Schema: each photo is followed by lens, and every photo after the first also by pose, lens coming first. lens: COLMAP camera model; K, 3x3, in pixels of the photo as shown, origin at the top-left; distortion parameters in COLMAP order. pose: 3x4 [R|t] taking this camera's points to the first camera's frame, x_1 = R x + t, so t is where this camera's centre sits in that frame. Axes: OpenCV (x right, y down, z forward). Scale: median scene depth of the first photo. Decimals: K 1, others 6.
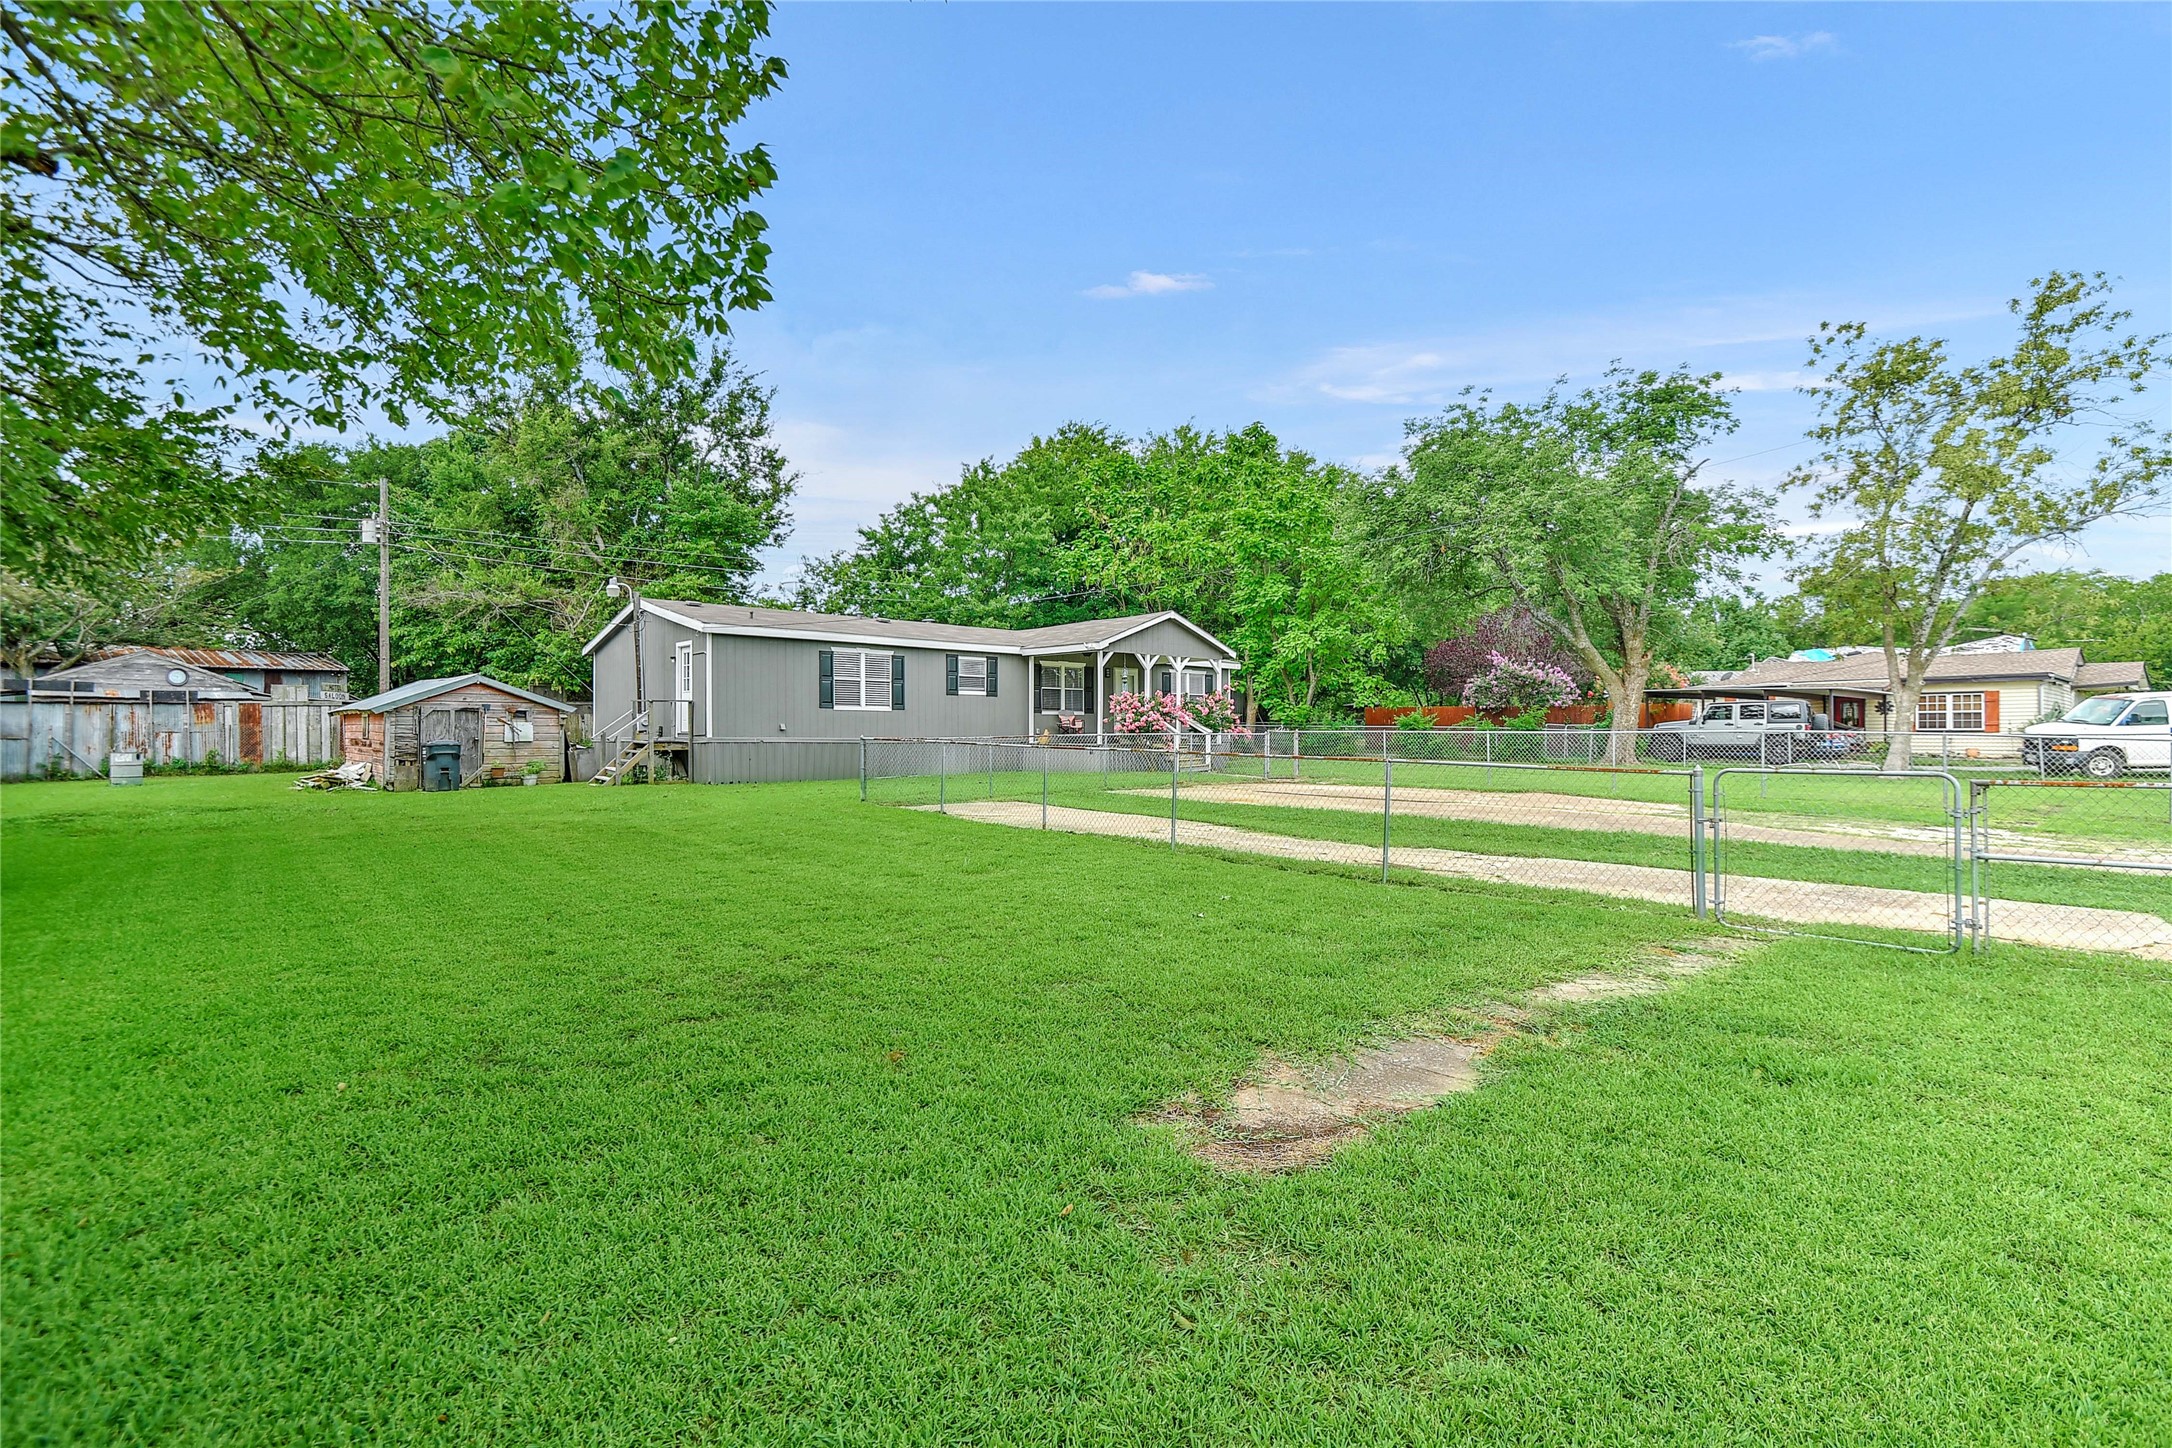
lens RADIAL K [[1033.2, 0, 1072.8], [0, 1033.2, 730.0], [0, 0, 1]] dist [-0.006778, -0.001014]
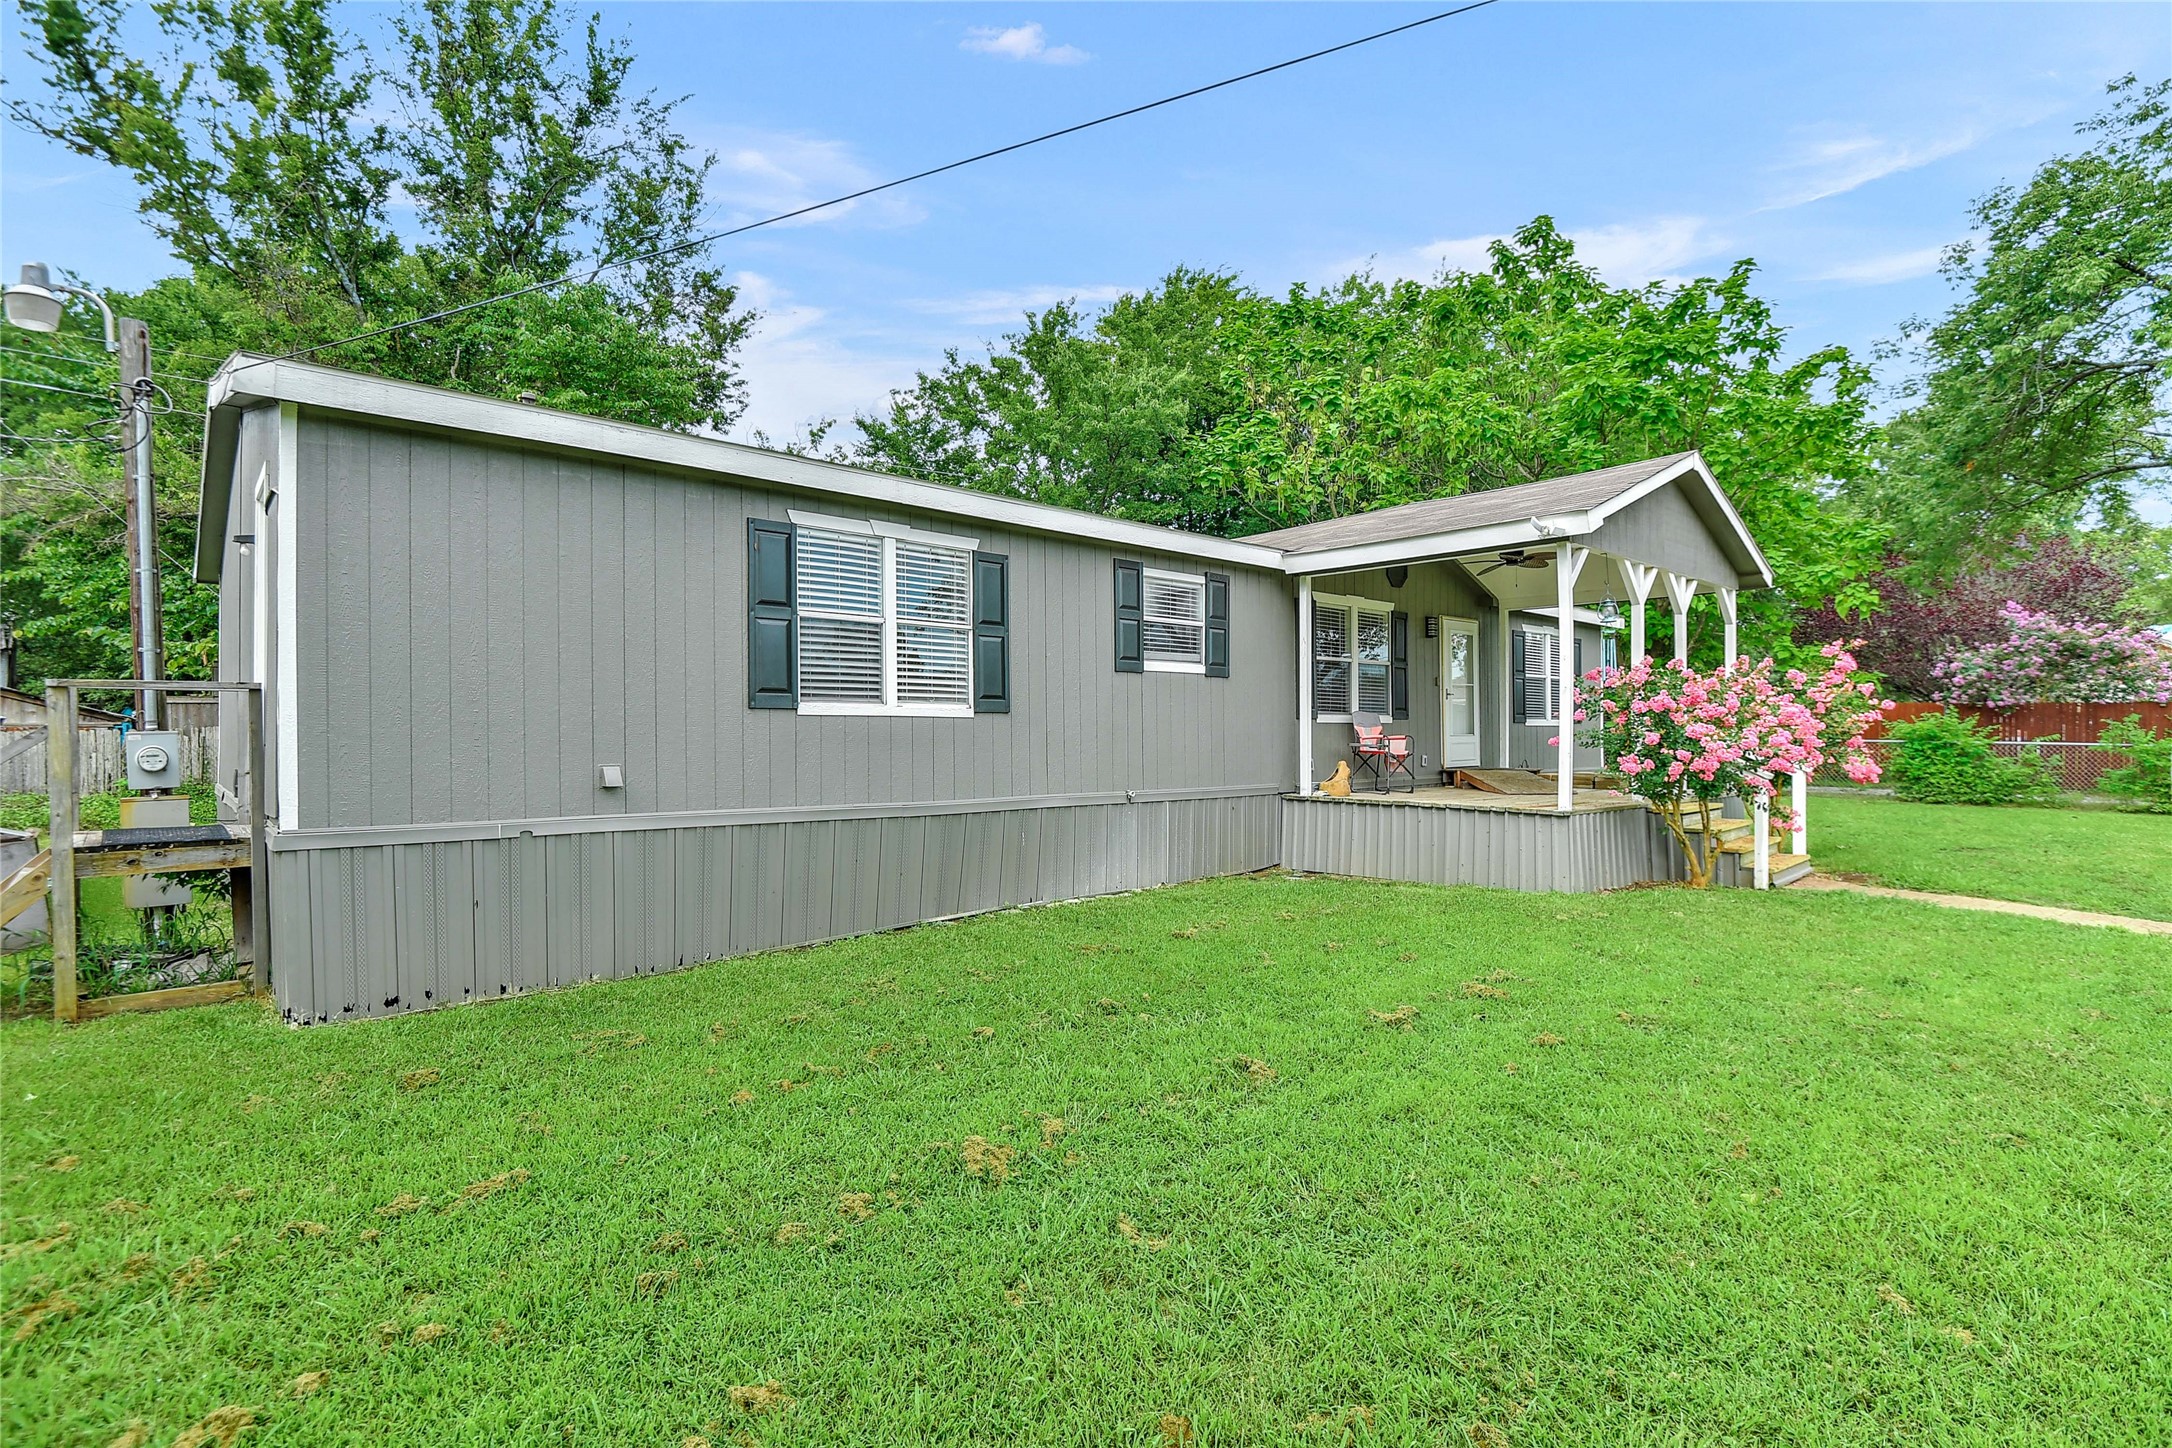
lens RADIAL K [[1033.2, 0, 1072.8], [0, 1033.2, 730.0], [0, 0, 1]] dist [-0.006778, -0.001014]
pose [[0.999960, -0.003323, 0.008269, -0.139695], [0.003325, 0.999994, -0.000208, -0.013553], [-0.008268, 0.000236, 0.999966, 0.635046]]
